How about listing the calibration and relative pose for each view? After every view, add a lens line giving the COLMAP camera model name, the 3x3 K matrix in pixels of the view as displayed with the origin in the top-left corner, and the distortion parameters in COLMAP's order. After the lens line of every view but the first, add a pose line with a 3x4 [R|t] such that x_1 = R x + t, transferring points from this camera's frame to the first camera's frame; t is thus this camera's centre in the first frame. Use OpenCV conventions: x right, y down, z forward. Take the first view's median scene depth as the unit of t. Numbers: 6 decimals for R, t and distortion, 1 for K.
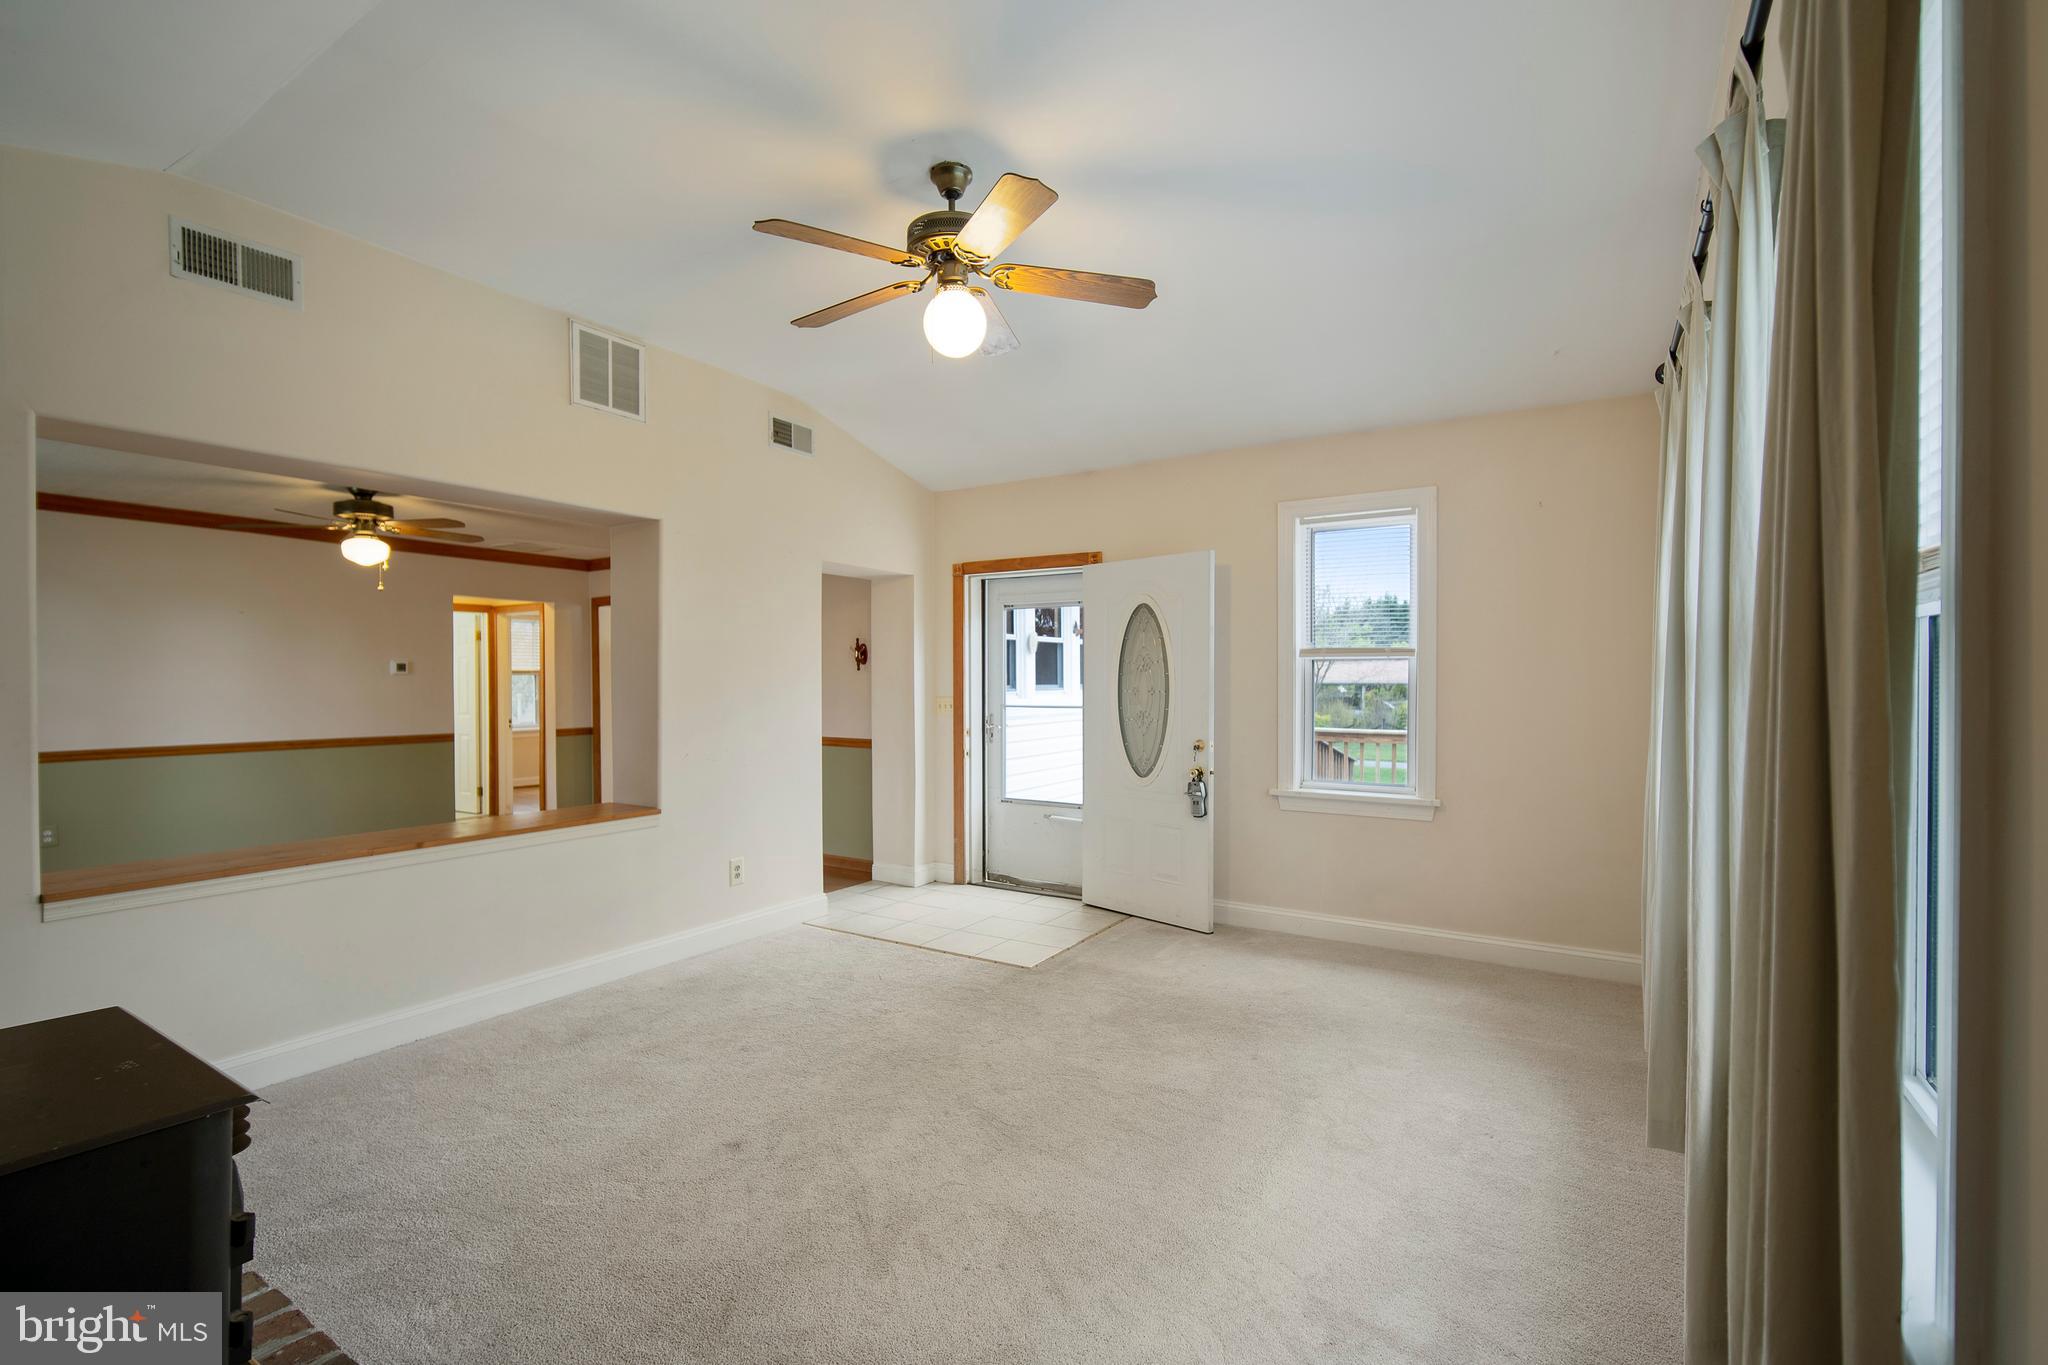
lens RADIAL K [[905.3, 0, 1032.2], [0, 905.3, 686.3], [0, 0, 1]] dist [-0.008168, 0.002244]
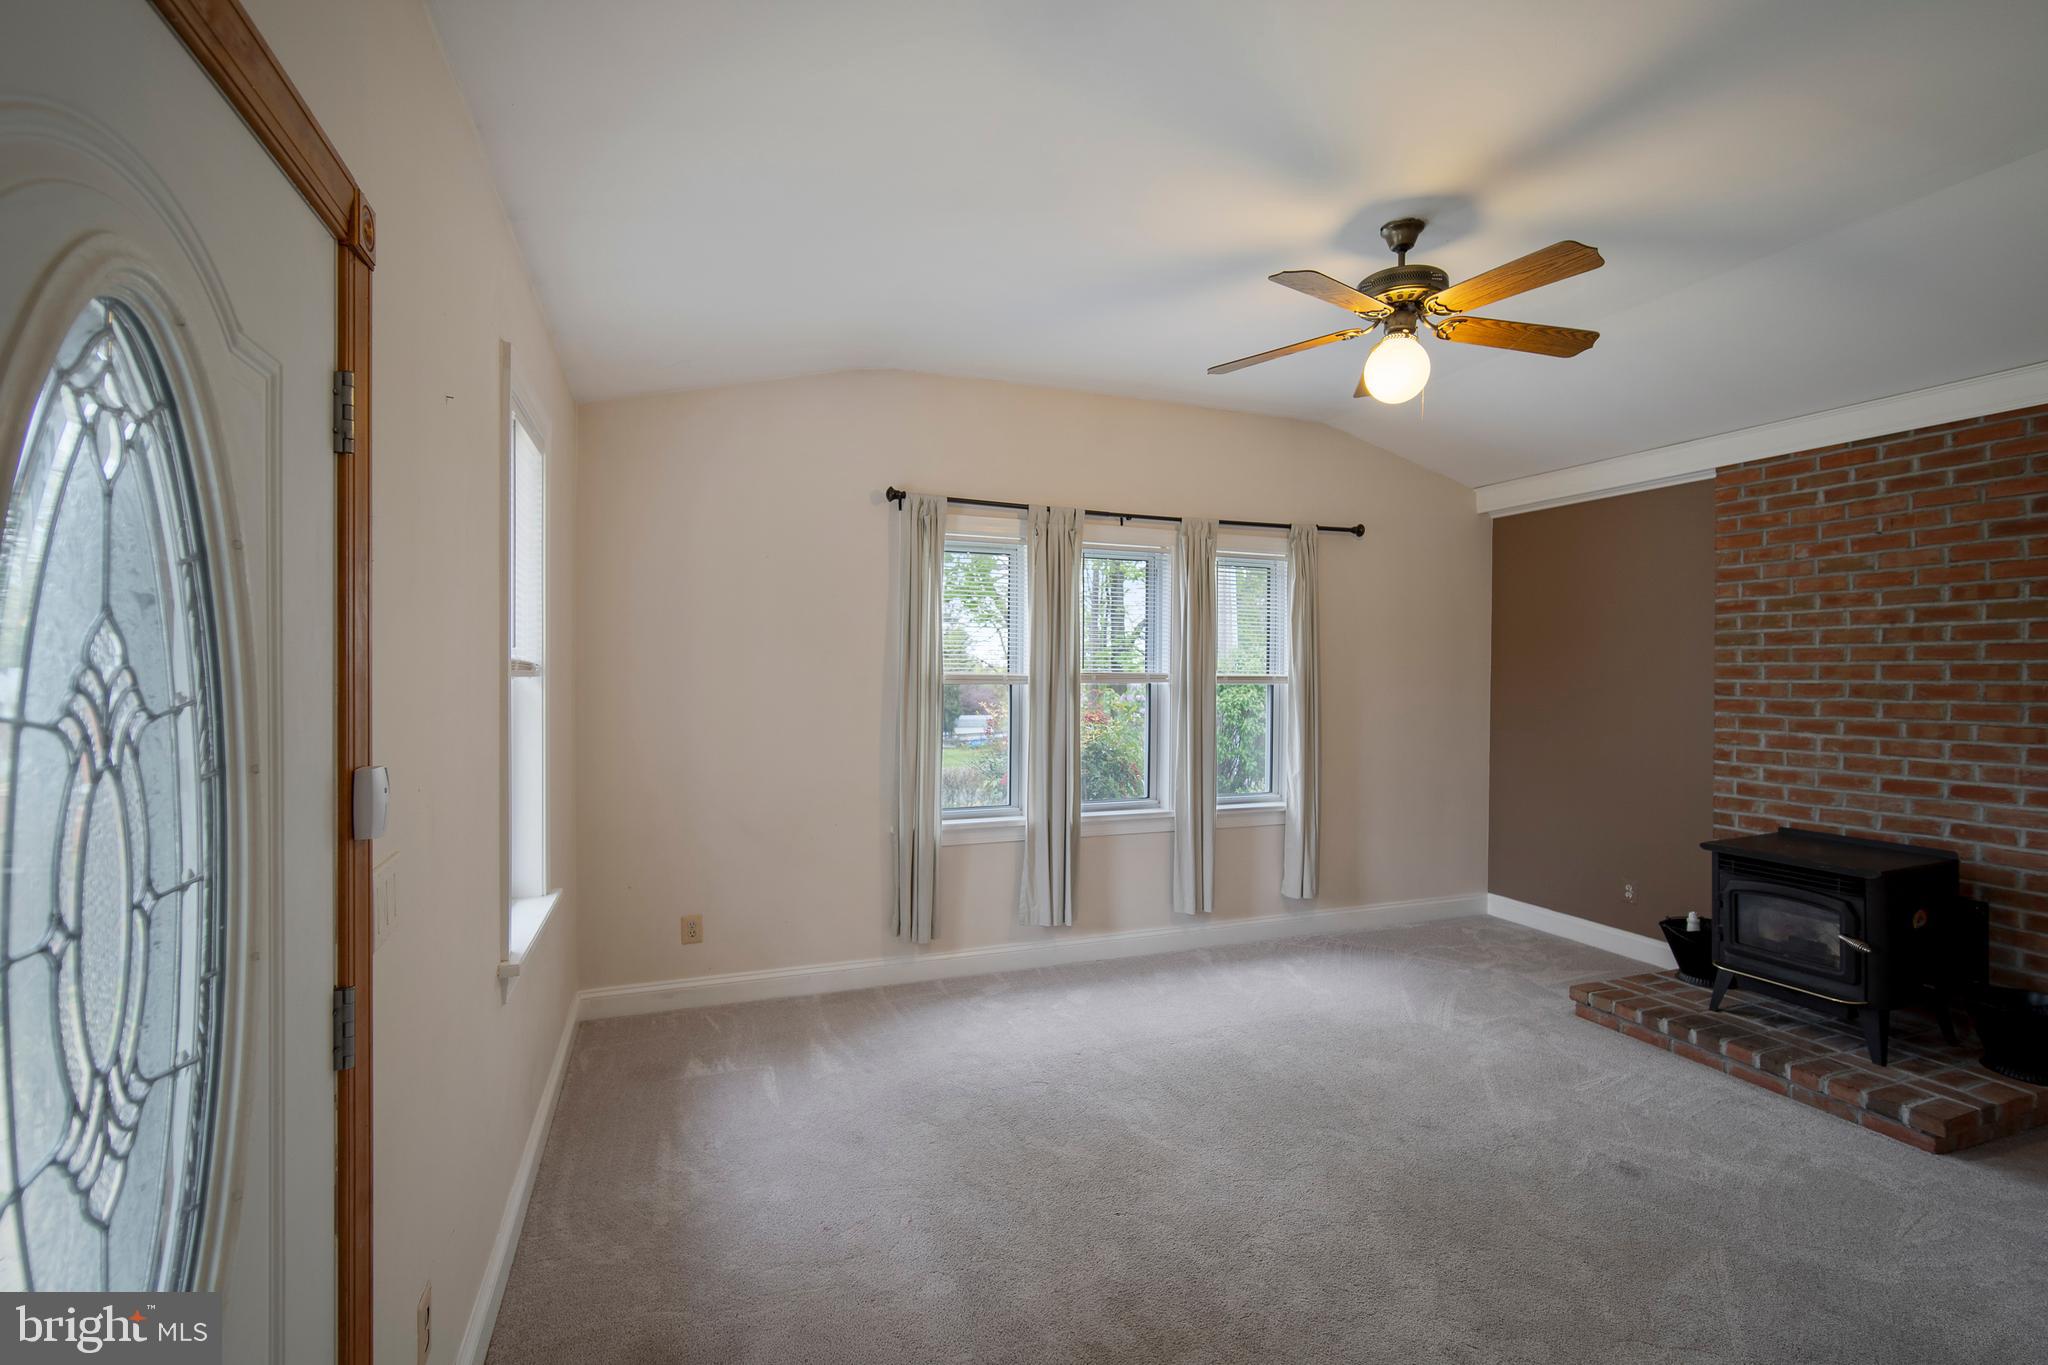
lens RADIAL K [[905.3, 0, 1017.7], [0, 905.3, 675.4], [0, 0, 1]] dist [-0.008168, 0.002244]
pose [[-0.793845, -0.005924, 0.608092, -0.223680], [0.000299, 0.999949, 0.010131, -0.038586], [-0.608121, 0.008224, -0.793802, 1.243486]]
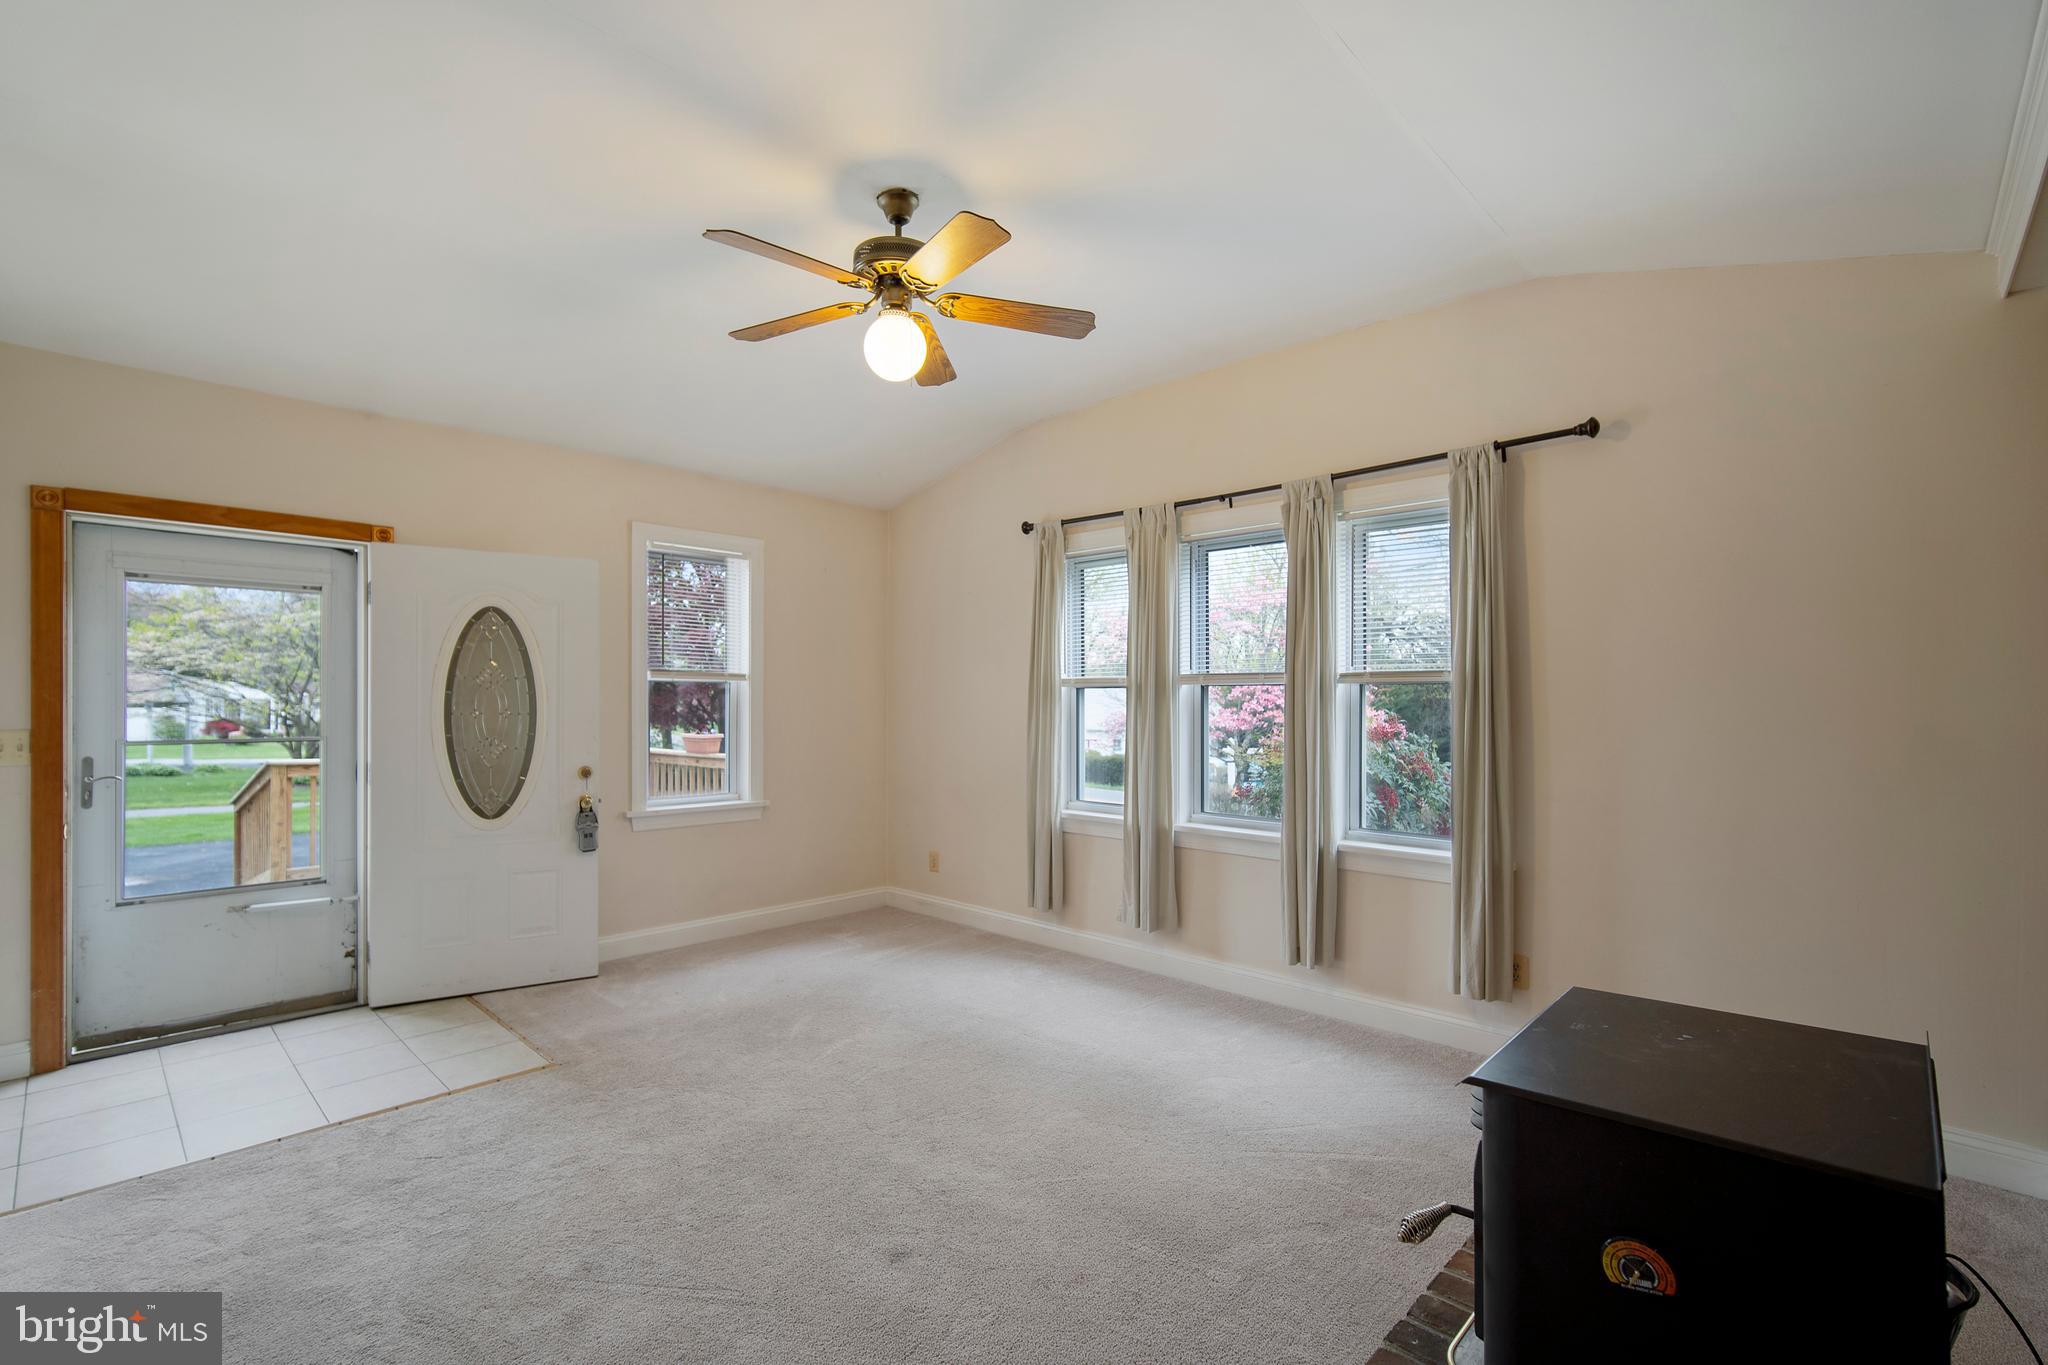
lens RADIAL K [[905.3, 0, 1014.8], [0, 905.3, 695.2], [0, 0, 1]] dist [-0.008168, 0.002244]
pose [[0.205083, 0.009880, 0.978695, -0.627175], [0.005447, 0.999922, -0.011236, 0.000609], [-0.978729, 0.007635, 0.205013, 0.400174]]
